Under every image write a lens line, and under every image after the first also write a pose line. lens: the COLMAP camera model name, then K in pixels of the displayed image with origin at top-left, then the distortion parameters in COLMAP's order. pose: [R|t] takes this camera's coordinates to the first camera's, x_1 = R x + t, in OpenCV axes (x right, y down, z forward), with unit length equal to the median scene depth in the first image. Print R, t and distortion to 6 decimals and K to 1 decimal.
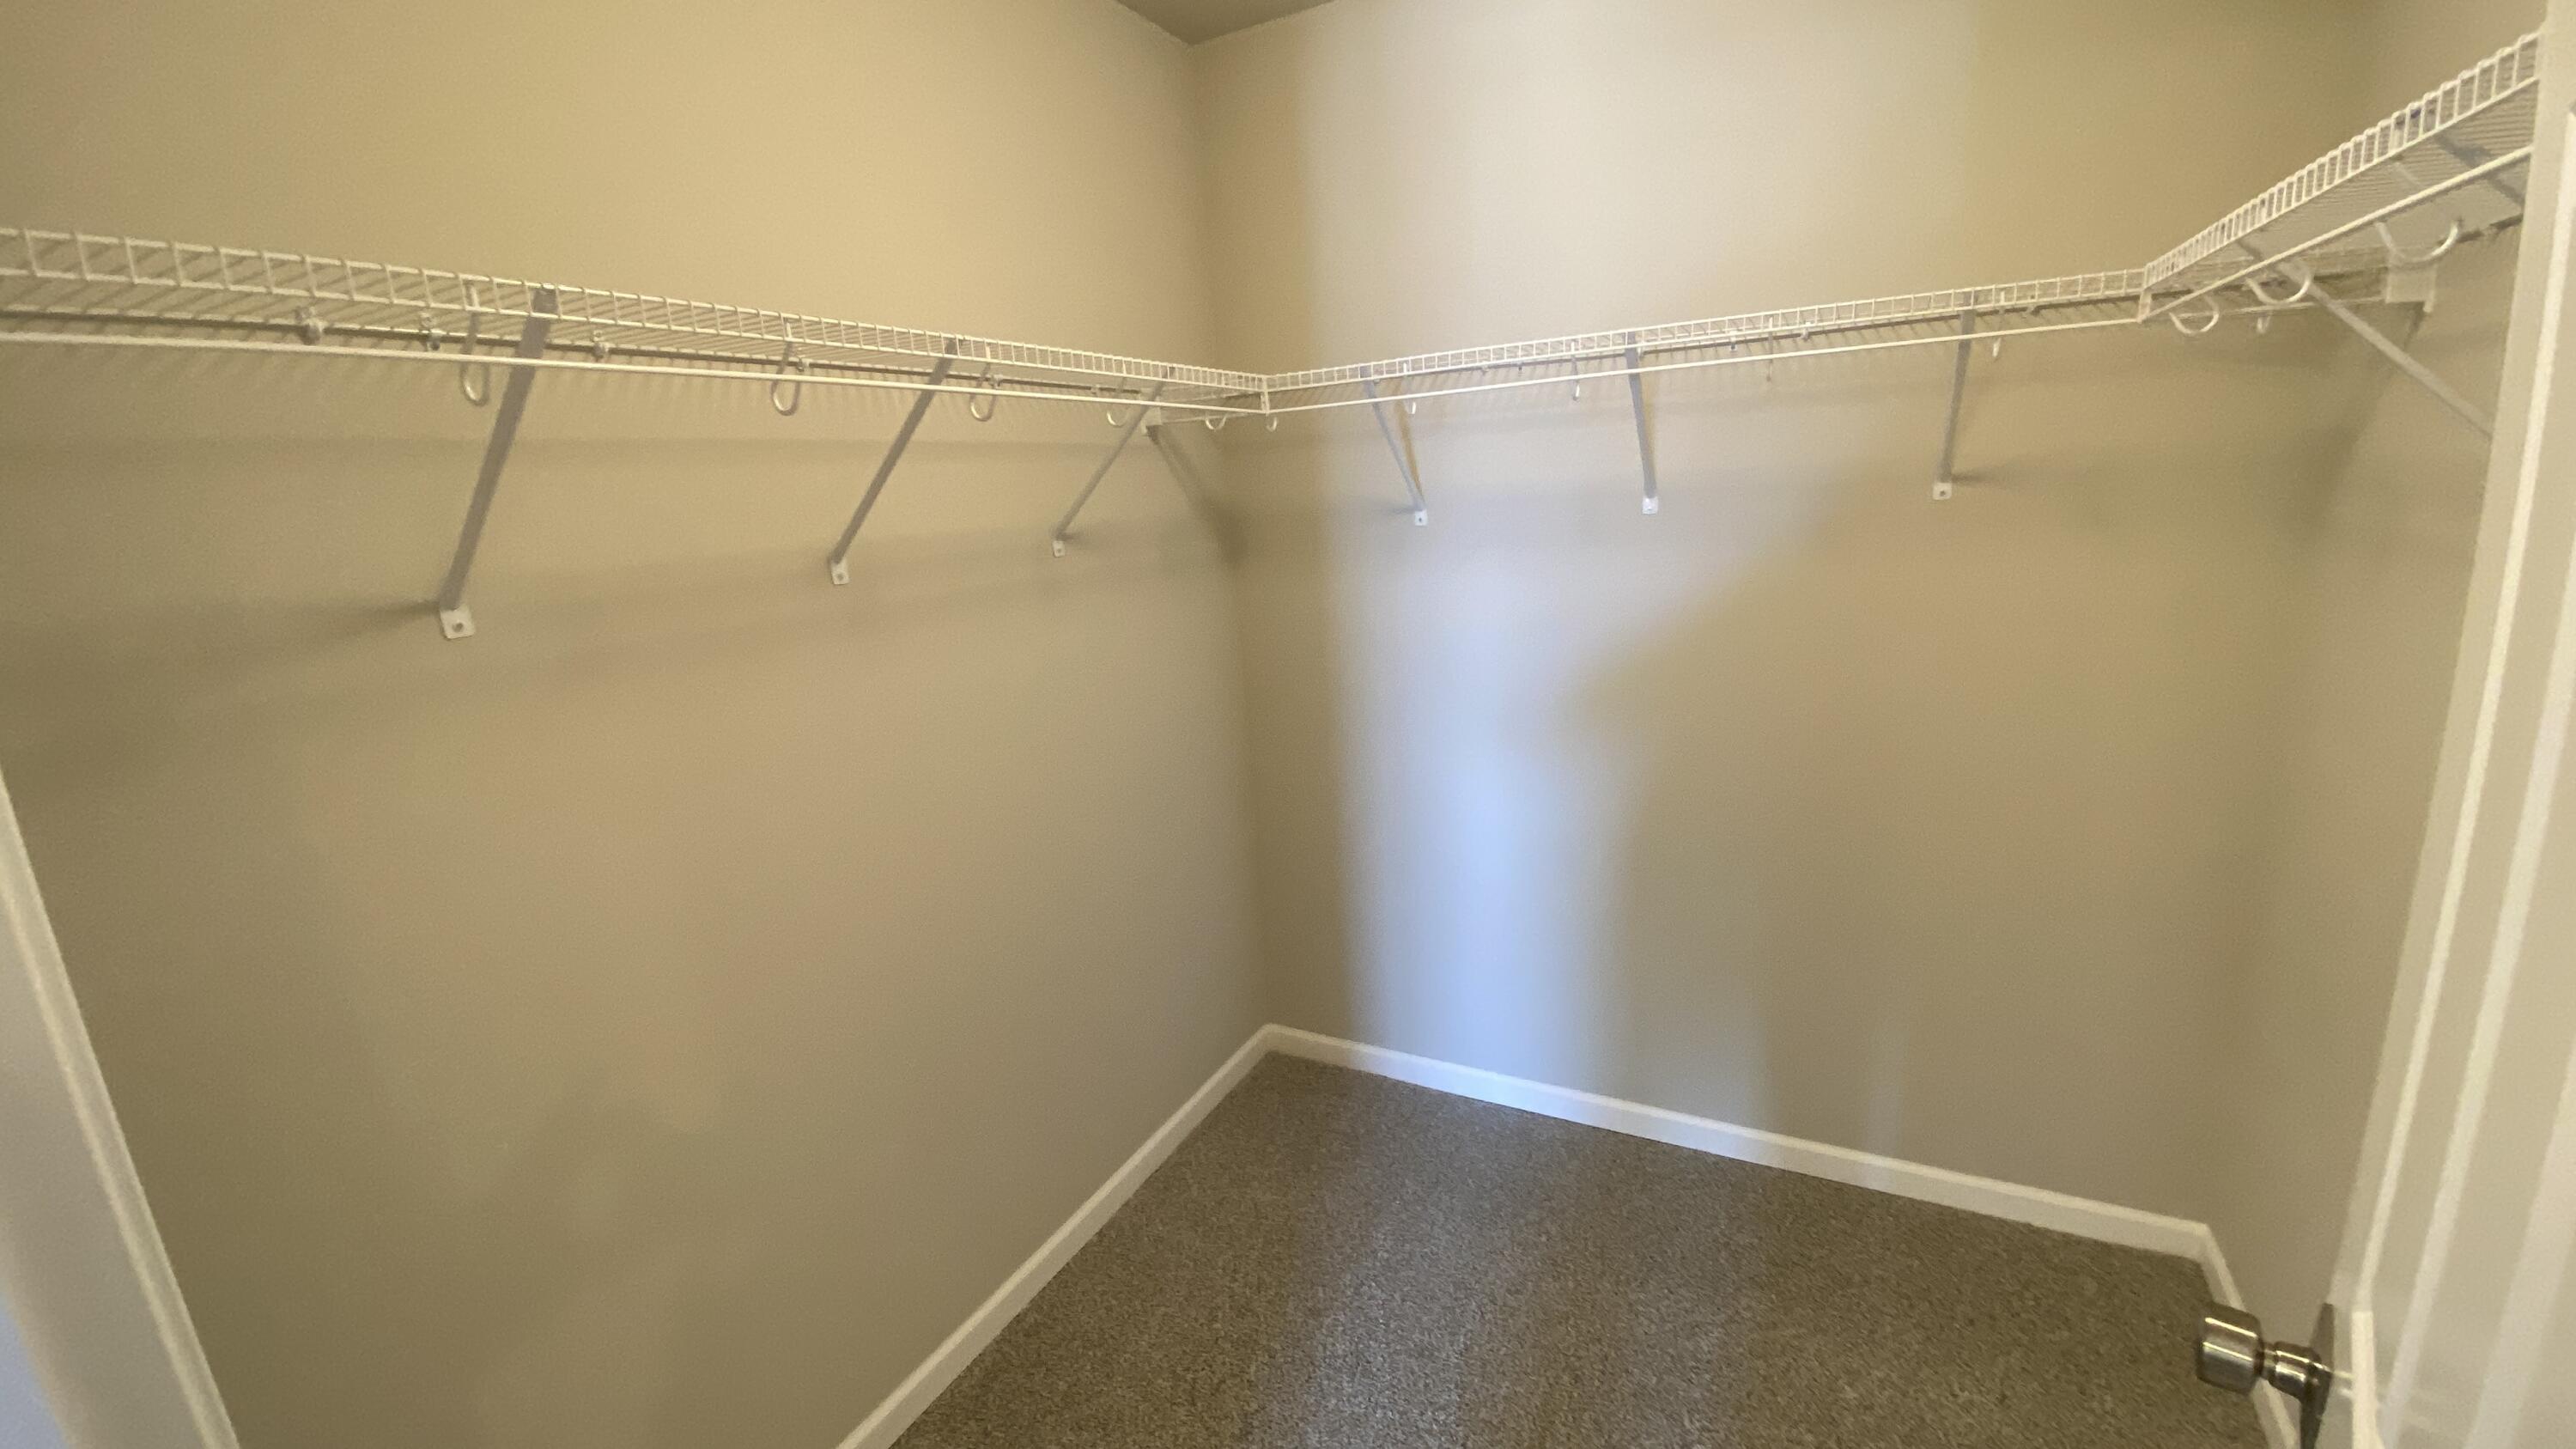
lens RADIAL K [[1046.9, 0, 1289.3], [0, 1046.9, 717.2], [0, 0, 1]] dist [0.027002, -0.024541]
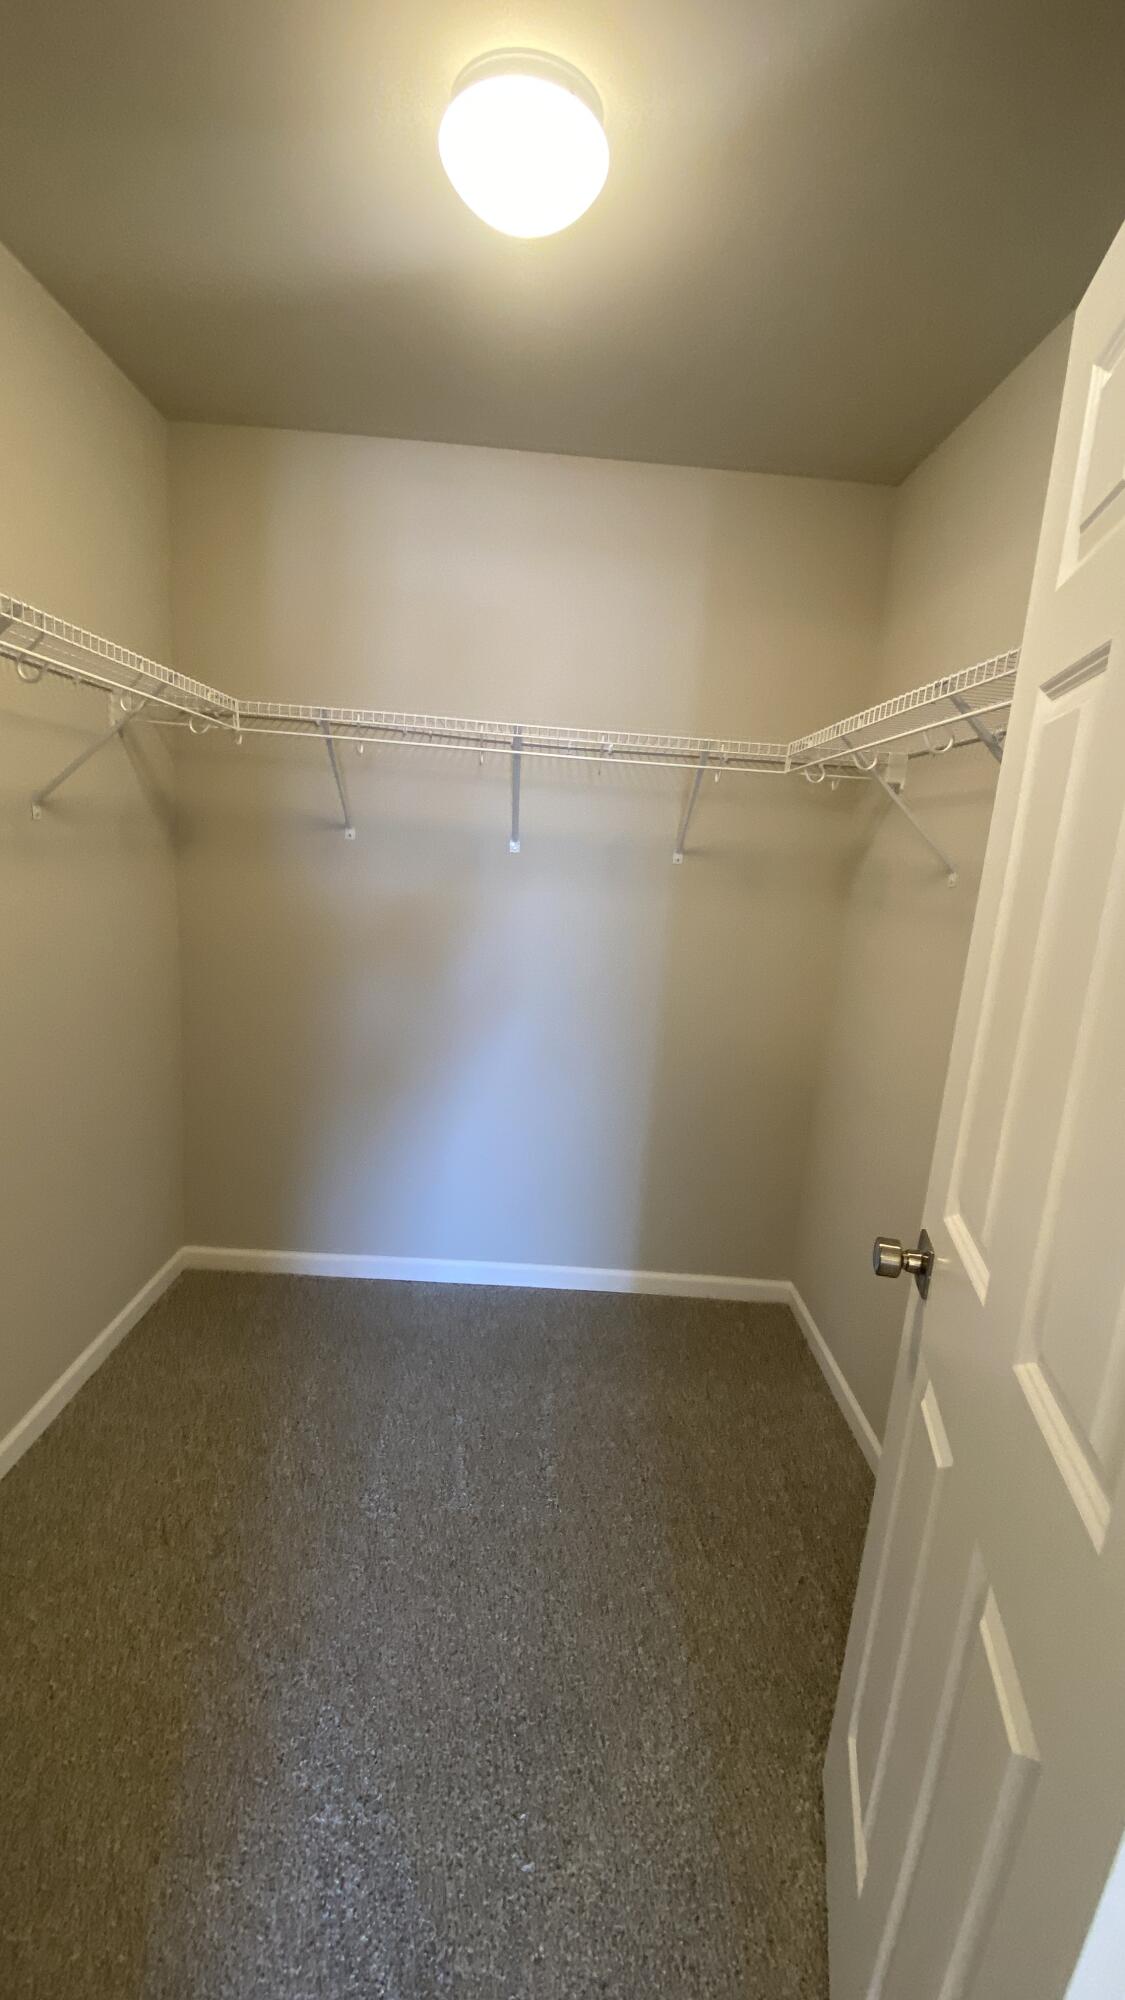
lens RADIAL K [[812.7, 0, 571.9], [0, 812.7, 1005.7], [0, 0, 1]] dist [0.027002, -0.024541]
pose [[0.866690, 0.034622, 0.497644, -0.159098], [-0.021818, 0.999265, -0.031524, 0.061793], [-0.498369, 0.016464, 0.866809, -0.029870]]
